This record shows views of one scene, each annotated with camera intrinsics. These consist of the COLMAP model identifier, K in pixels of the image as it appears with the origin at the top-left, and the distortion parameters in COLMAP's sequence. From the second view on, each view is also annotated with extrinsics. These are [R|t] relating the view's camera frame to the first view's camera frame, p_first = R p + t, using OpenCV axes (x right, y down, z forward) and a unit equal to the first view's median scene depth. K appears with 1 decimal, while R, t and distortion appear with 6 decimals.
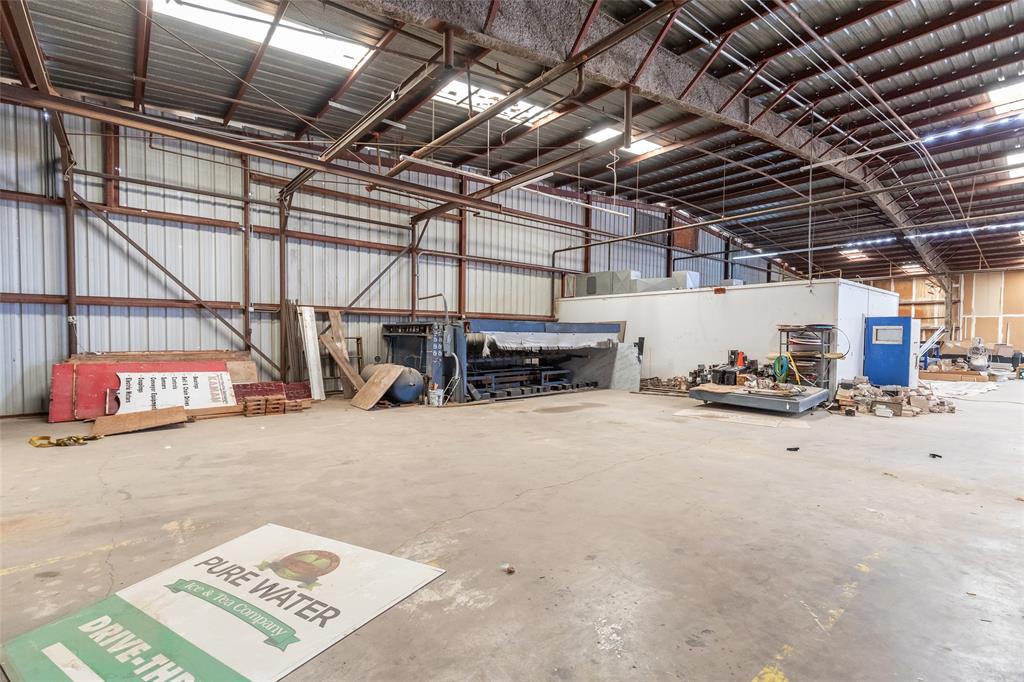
lens RADIAL K [[468.2, 0, 522.4], [0, 468.2, 347.0], [0, 0, 1]] dist [0.005758, -0.000455]
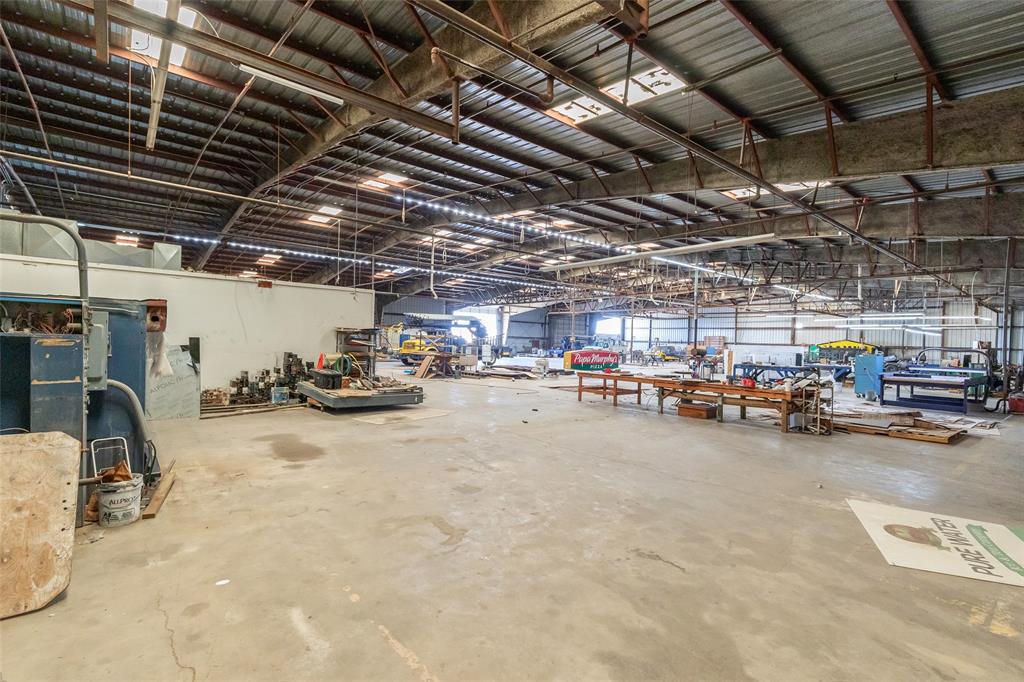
lens RADIAL K [[468.2, 0, 522.4], [0, 468.2, 347.0], [0, 0, 1]] dist [0.005758, -0.000455]
pose [[0.007236, -0.015601, 0.999852, -1.586383], [0.000711, 0.999878, 0.015597, -0.062183], [-0.999974, 0.000598, 0.007246, 1.870498]]
